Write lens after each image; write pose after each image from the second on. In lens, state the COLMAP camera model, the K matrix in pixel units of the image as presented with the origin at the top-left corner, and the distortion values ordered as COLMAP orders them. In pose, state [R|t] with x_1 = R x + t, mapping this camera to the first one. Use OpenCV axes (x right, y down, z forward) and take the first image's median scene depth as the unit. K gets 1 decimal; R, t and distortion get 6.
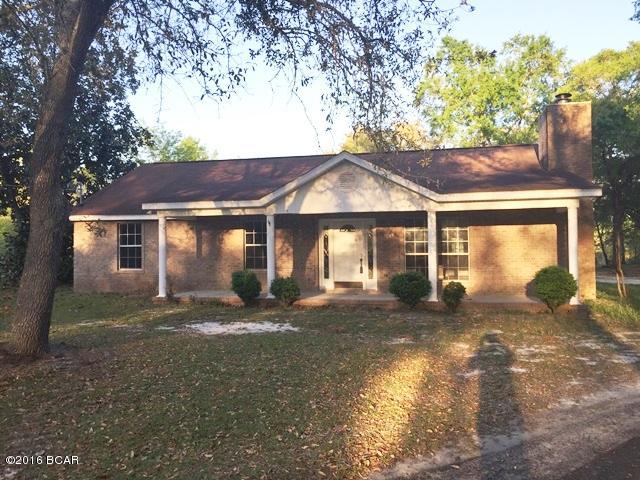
lens RADIAL K [[540.8, 0, 320.0], [0, 540.8, 240.0], [0, 0, 1]] dist [0.023992, -0.003101]
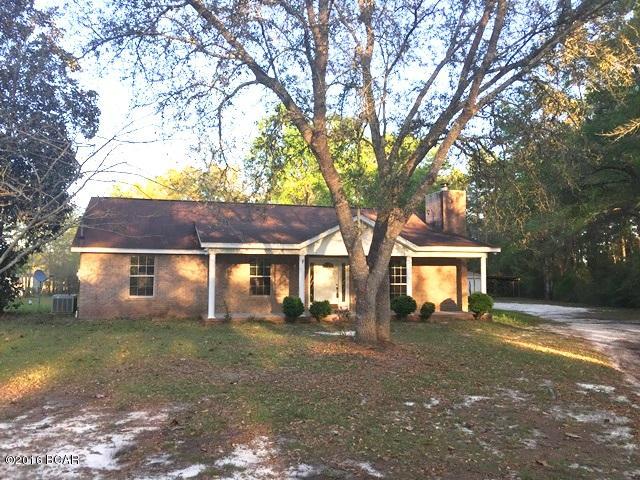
lens RADIAL K [[540.8, 0, 320.0], [0, 540.8, 240.0], [0, 0, 1]] dist [0.023992, -0.003101]
pose [[0.869978, 0.043300, 0.491185, -0.678918], [-0.016425, 0.998129, -0.058897, -0.004260], [-0.492816, 0.043171, 0.869062, -0.199845]]
